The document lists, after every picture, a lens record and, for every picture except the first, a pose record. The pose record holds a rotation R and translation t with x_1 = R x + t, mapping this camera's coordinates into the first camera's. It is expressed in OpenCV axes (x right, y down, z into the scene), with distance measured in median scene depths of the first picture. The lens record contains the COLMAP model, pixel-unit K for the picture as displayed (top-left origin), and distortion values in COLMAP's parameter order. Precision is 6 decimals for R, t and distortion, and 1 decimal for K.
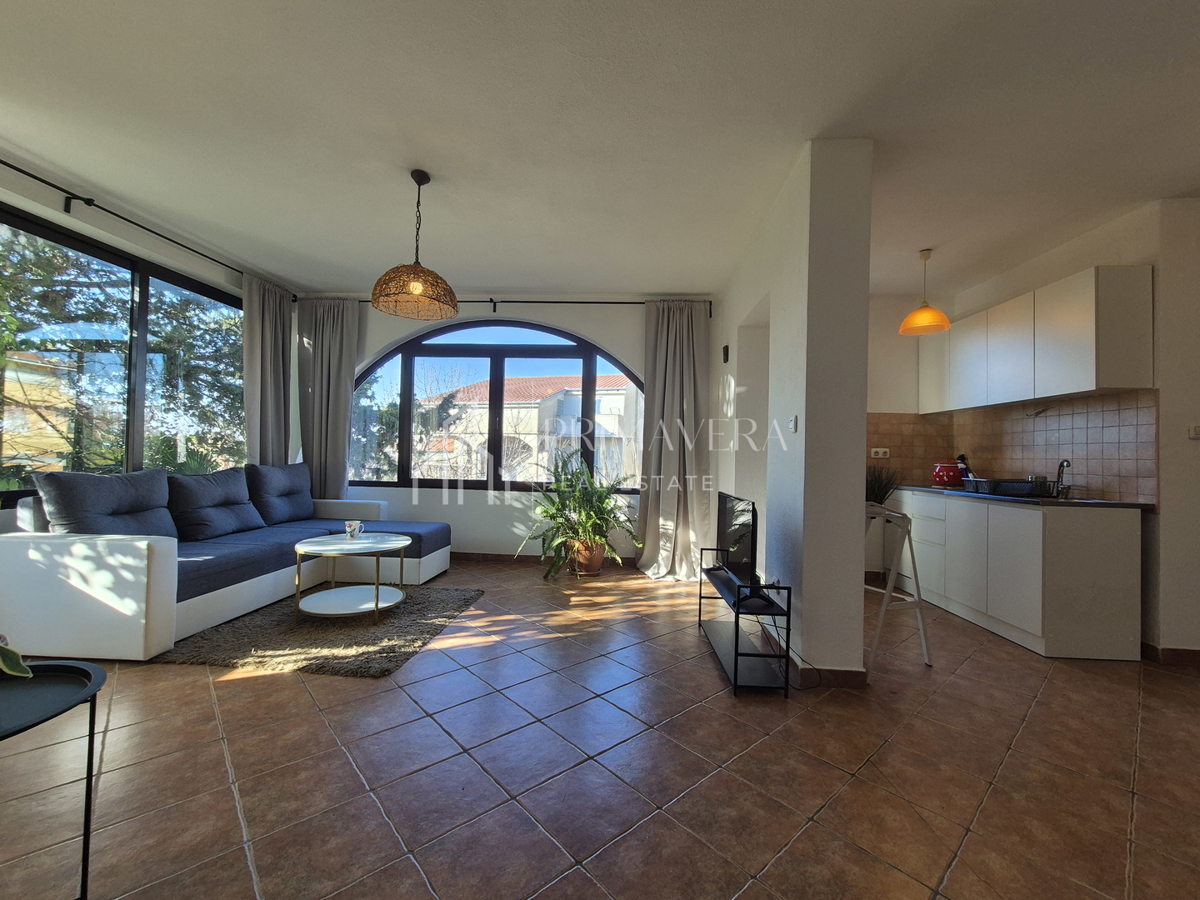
lens RADIAL K [[488.7, 0, 599.4], [0, 488.7, 447.2], [0, 0, 1]] dist [0.002082, -0.000750]
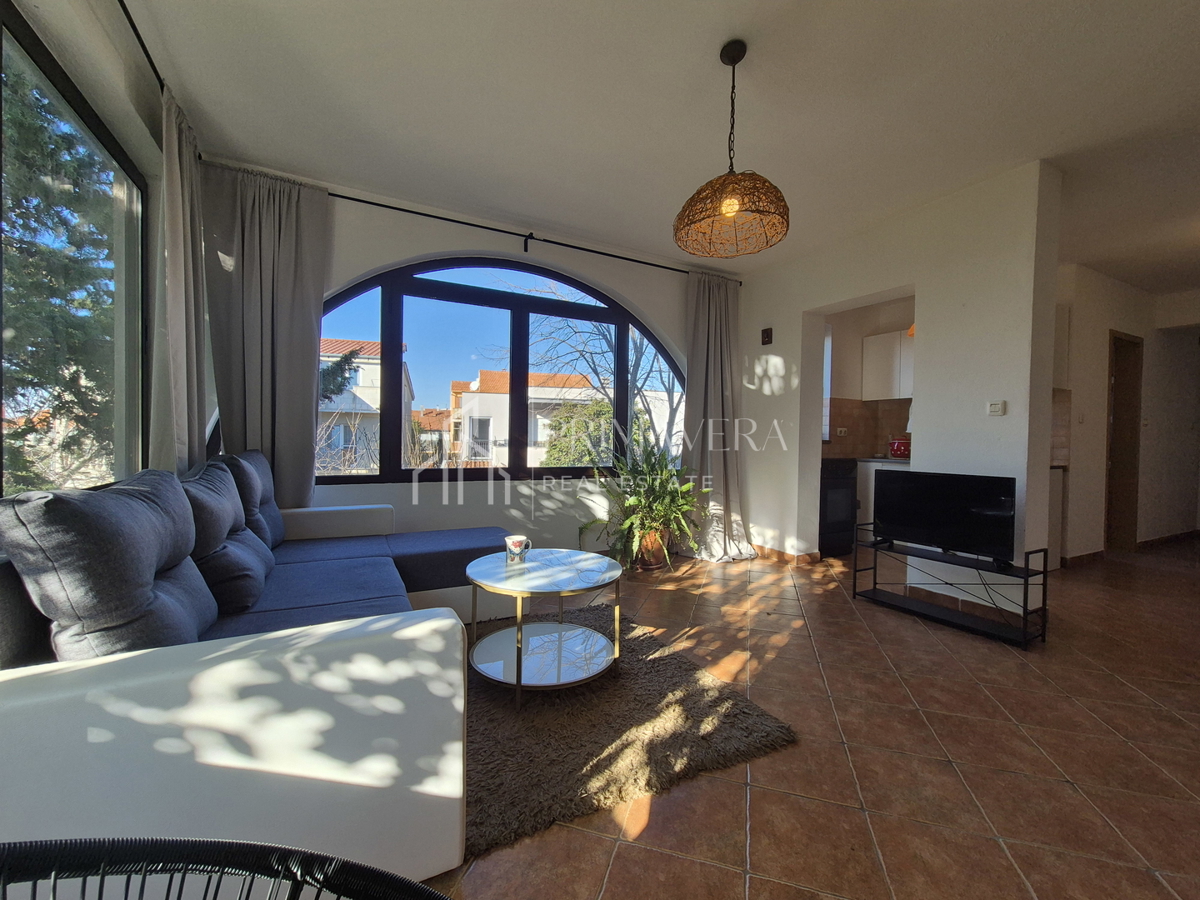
lens RADIAL K [[488.7, 0, 598.9], [0, 488.7, 446.4], [0, 0, 1]] dist [0.002082, -0.000750]
pose [[0.857136, -0.017217, 0.514803, -0.656859], [-0.004997, 0.999116, 0.041734, 0.000099], [-0.515066, -0.038344, 0.856292, 0.330538]]
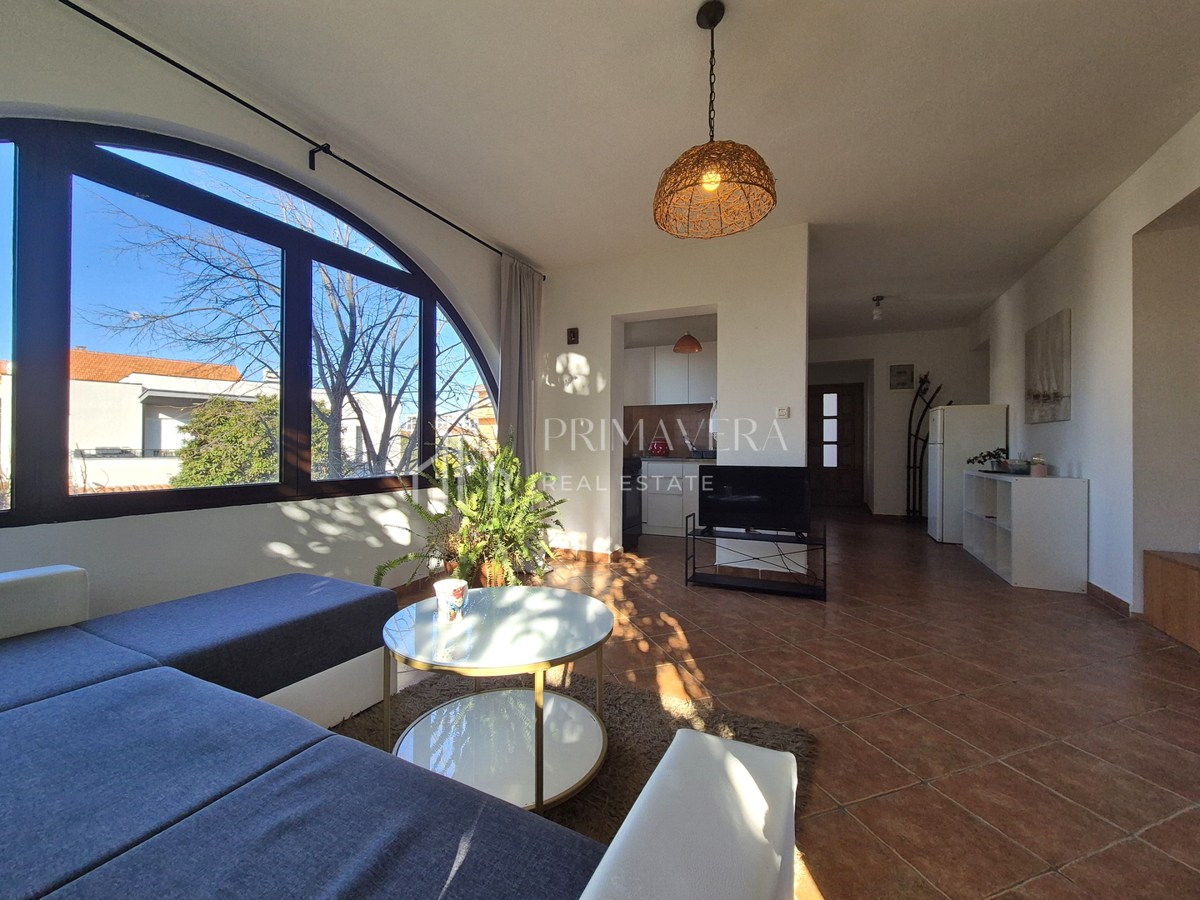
lens RADIAL K [[488.7, 0, 596.5], [0, 488.7, 445.1], [0, 0, 1]] dist [0.002082, -0.000750]
pose [[0.385158, -0.016636, 0.922701, -0.753005], [-0.010779, 0.999688, 0.022523, 0.015186], [-0.922788, -0.018621, 0.384859, 0.626877]]
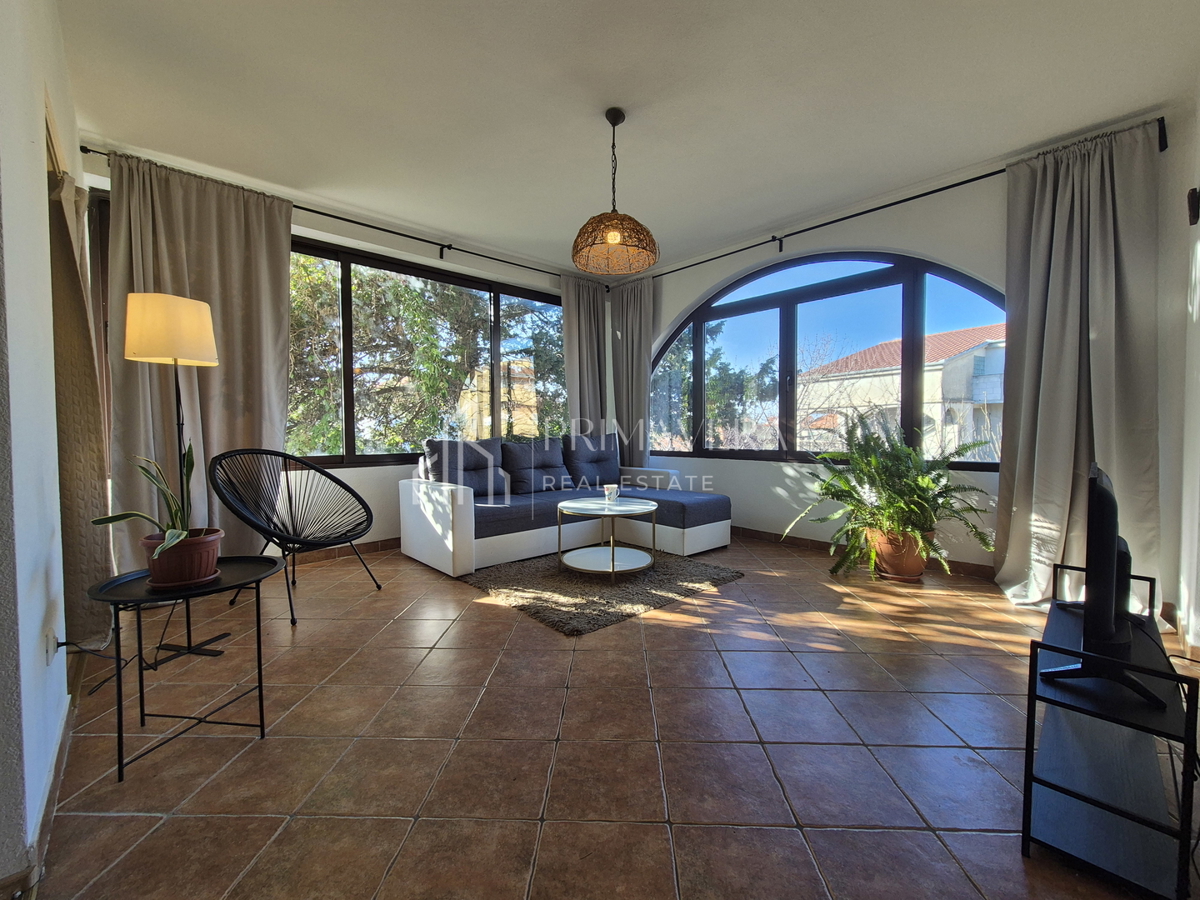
lens RADIAL K [[488.7, 0, 605.8], [0, 488.7, 446.4], [0, 0, 1]] dist [0.002082, -0.000750]
pose [[0.725559, -0.004356, -0.688146, 0.184266], [0.032318, 0.999092, 0.027751, 0.034224], [0.687400, -0.042375, 0.725042, 0.206834]]
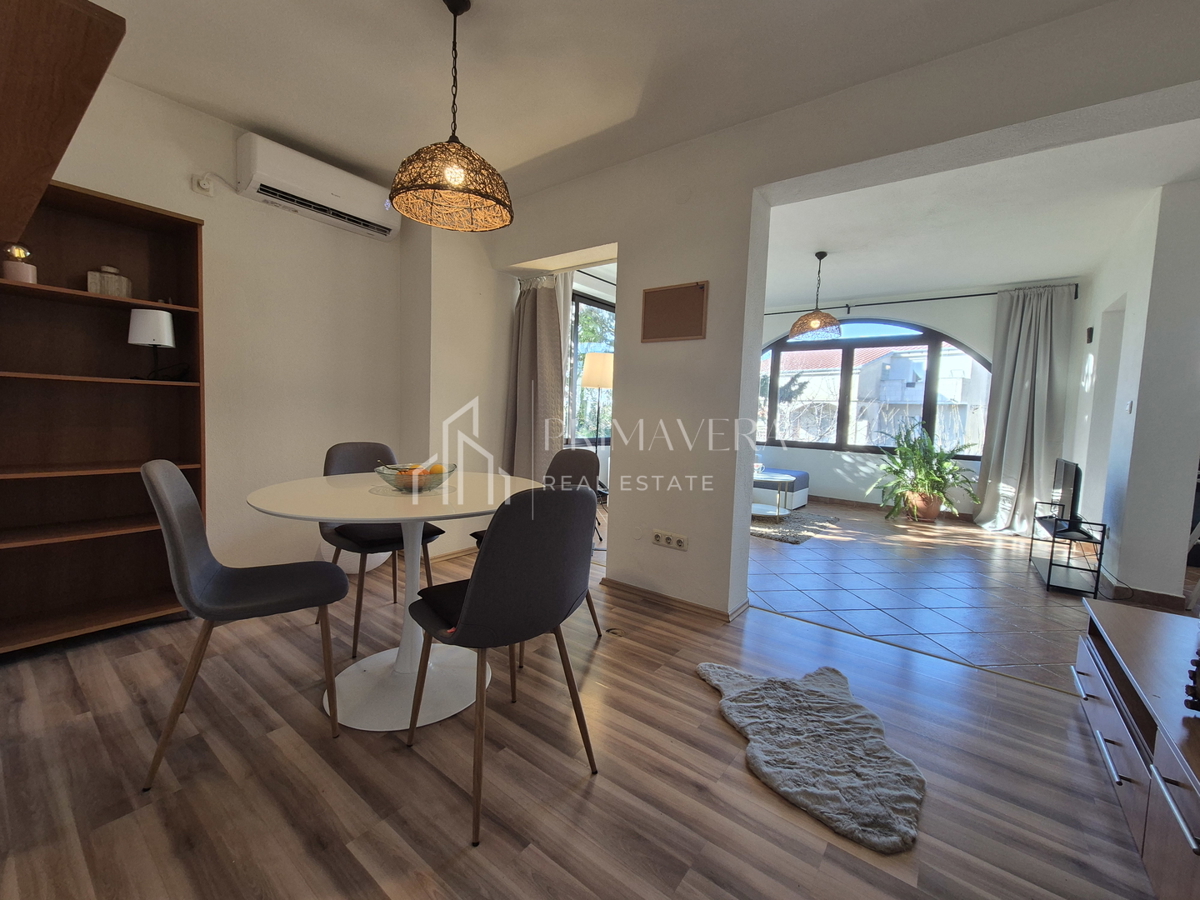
lens RADIAL K [[488.7, 0, 601.4], [0, 488.7, 448.6], [0, 0, 1]] dist [0.002082, -0.000750]
pose [[0.829781, 0.048462, -0.555981, -0.025106], [-0.007903, 0.997143, 0.075121, -0.015909], [0.558033, -0.057940, 0.827794, -0.573485]]
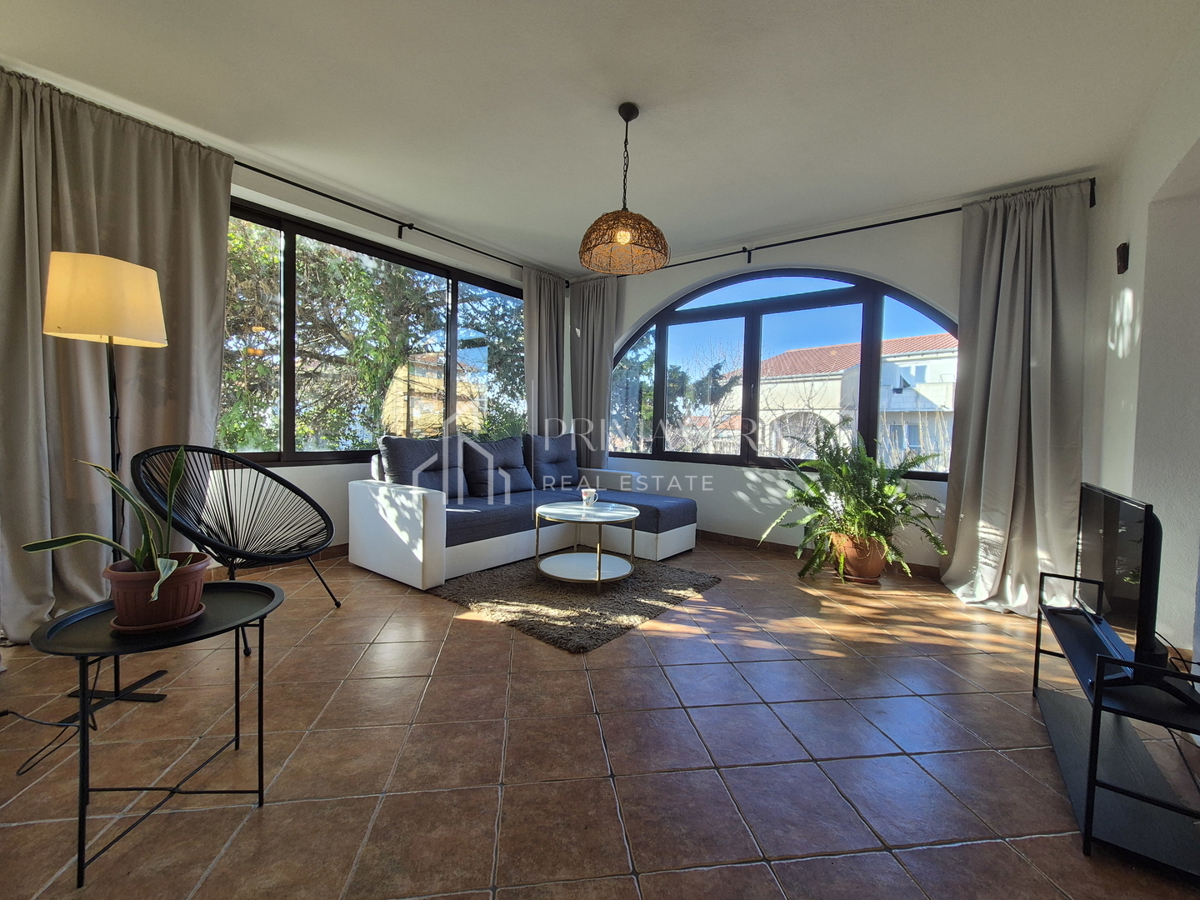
lens RADIAL K [[488.7, 0, 603.2], [0, 488.7, 442.8], [0, 0, 1]] dist [0.002082, -0.000750]
pose [[0.831738, 0.016731, -0.554917, 0.073212], [0.002400, 0.999428, 0.033732, 0.017515], [0.555164, -0.029388, 0.831222, 0.152627]]
